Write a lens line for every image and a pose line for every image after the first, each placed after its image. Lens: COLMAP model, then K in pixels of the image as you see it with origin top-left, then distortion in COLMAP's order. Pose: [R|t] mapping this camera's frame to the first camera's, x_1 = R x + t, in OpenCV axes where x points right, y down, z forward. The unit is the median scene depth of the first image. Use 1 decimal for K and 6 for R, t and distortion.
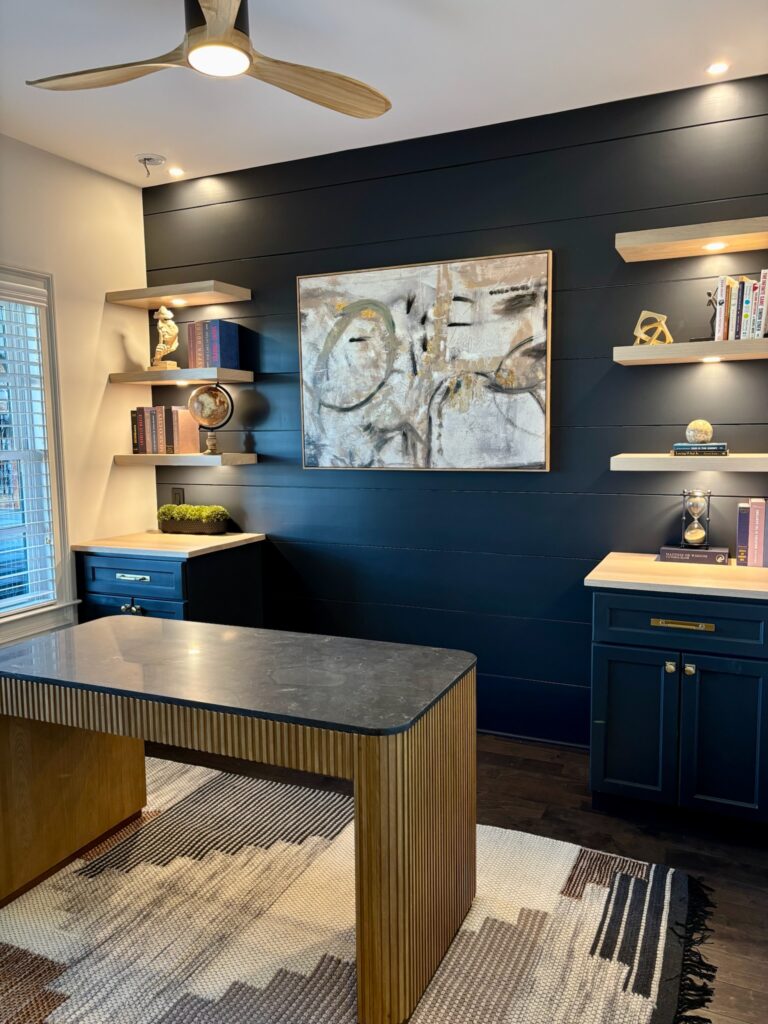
lens RADIAL K [[777.8, 0, 388.6], [0, 777.8, 518.5], [0, 0, 1]] dist [0.133217, -0.225582]
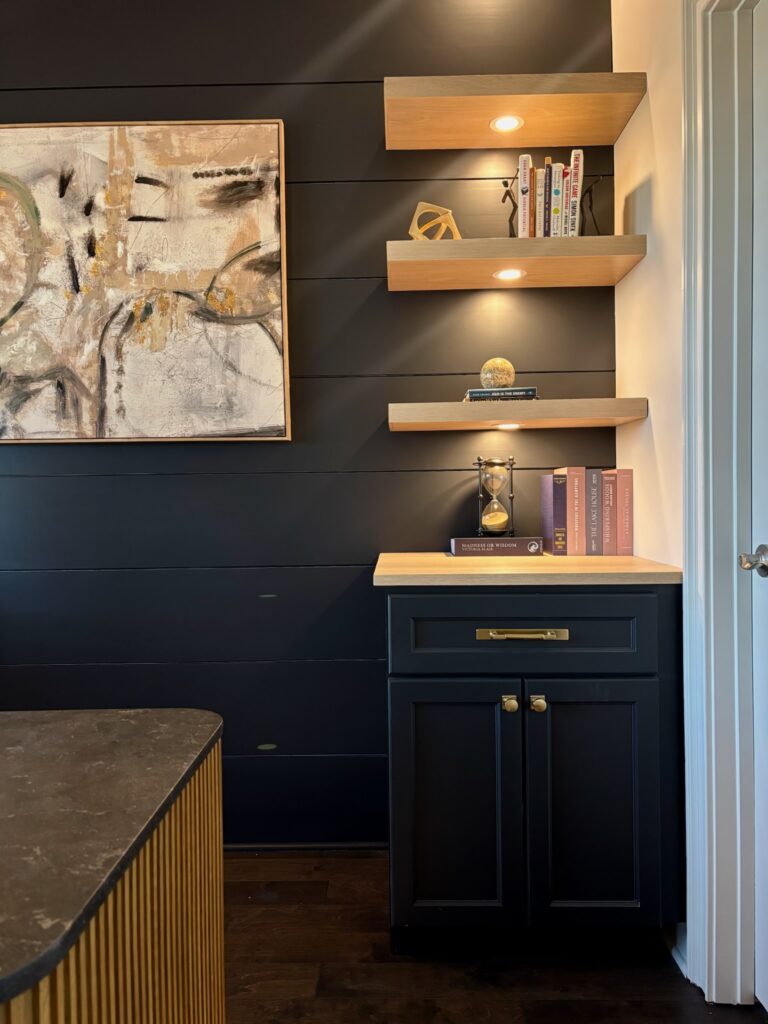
lens RADIAL K [[786.3, 0, 386.9], [0, 786.3, 514.0], [0, 0, 1]] dist [0.046627, -0.027010]
pose [[0.920068, -0.008729, 0.391662, 0.012099], [0.046130, 0.995211, -0.086185, 0.064647], [-0.389034, 0.097363, 0.916064, 0.329188]]
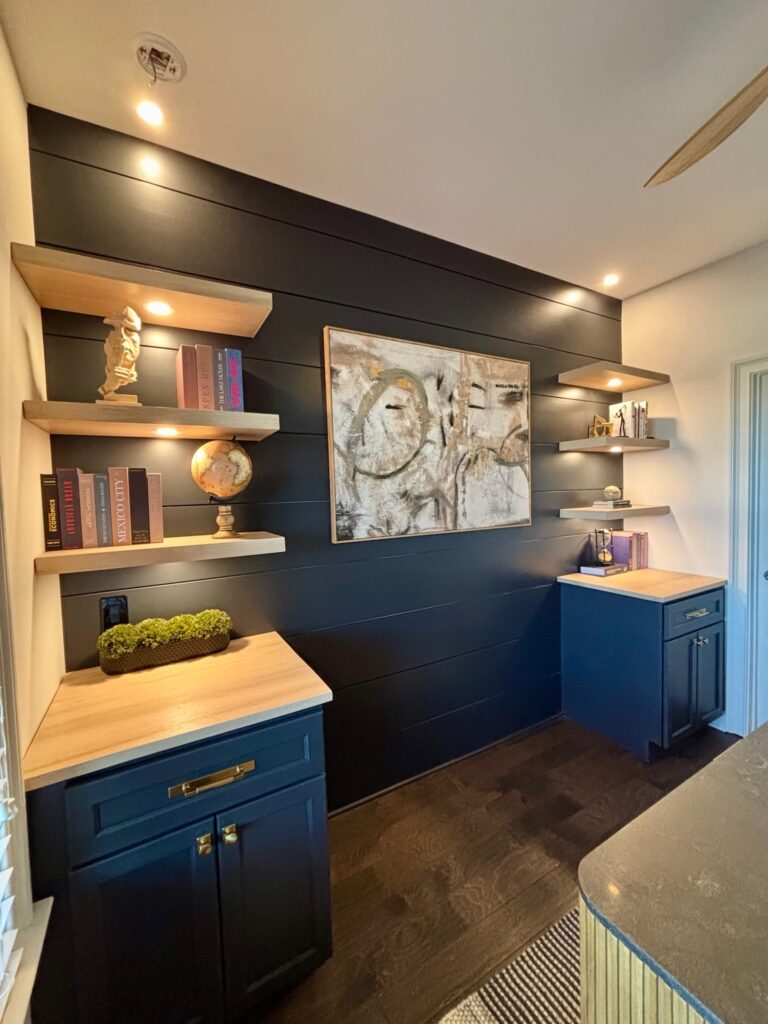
lens RADIAL K [[419.6, 0, 384.0], [0, 419.6, 512.0], [0, 0, 1]] dist [0.049971, -0.000030]
pose [[0.583696, -0.050218, 0.810418, -0.504686], [0.108386, 0.993972, -0.016471, -0.092867], [-0.804706, 0.097452, 0.585620, 0.740375]]
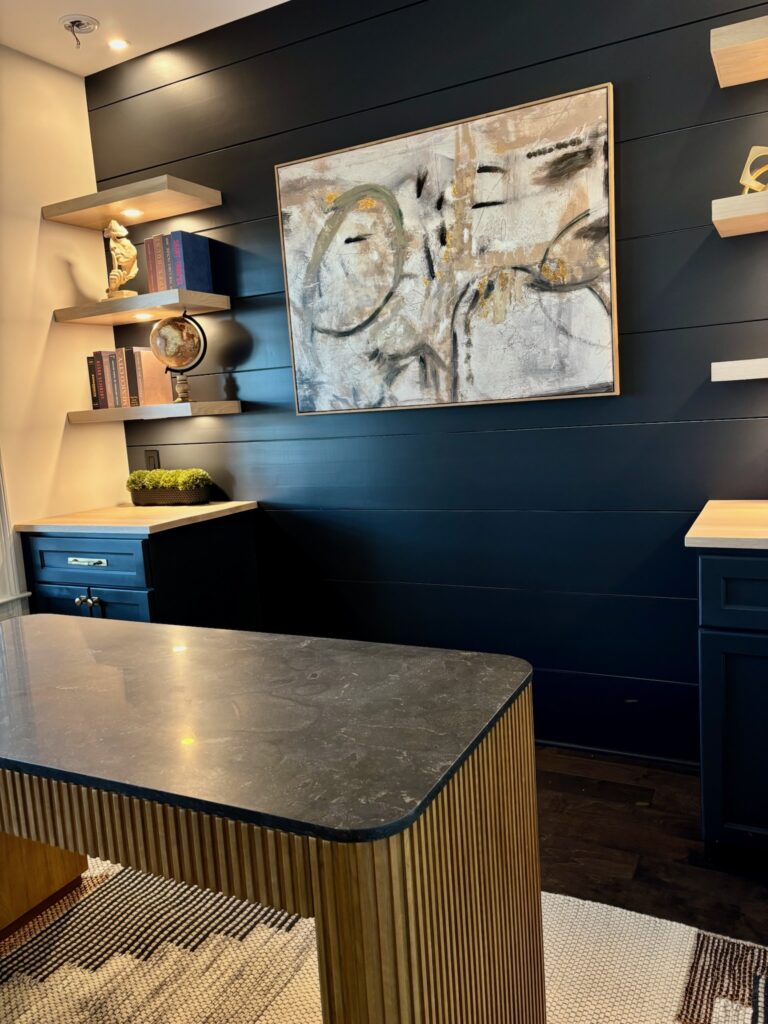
lens RADIAL K [[786.3, 0, 386.9], [0, 786.3, 514.0], [0, 0, 1]] dist [0.046627, -0.027010]
pose [[0.997240, -0.045606, -0.058587, 0.024878], [0.047214, 0.998537, 0.026371, 0.020831], [0.057299, -0.029065, 0.997934, 0.233422]]
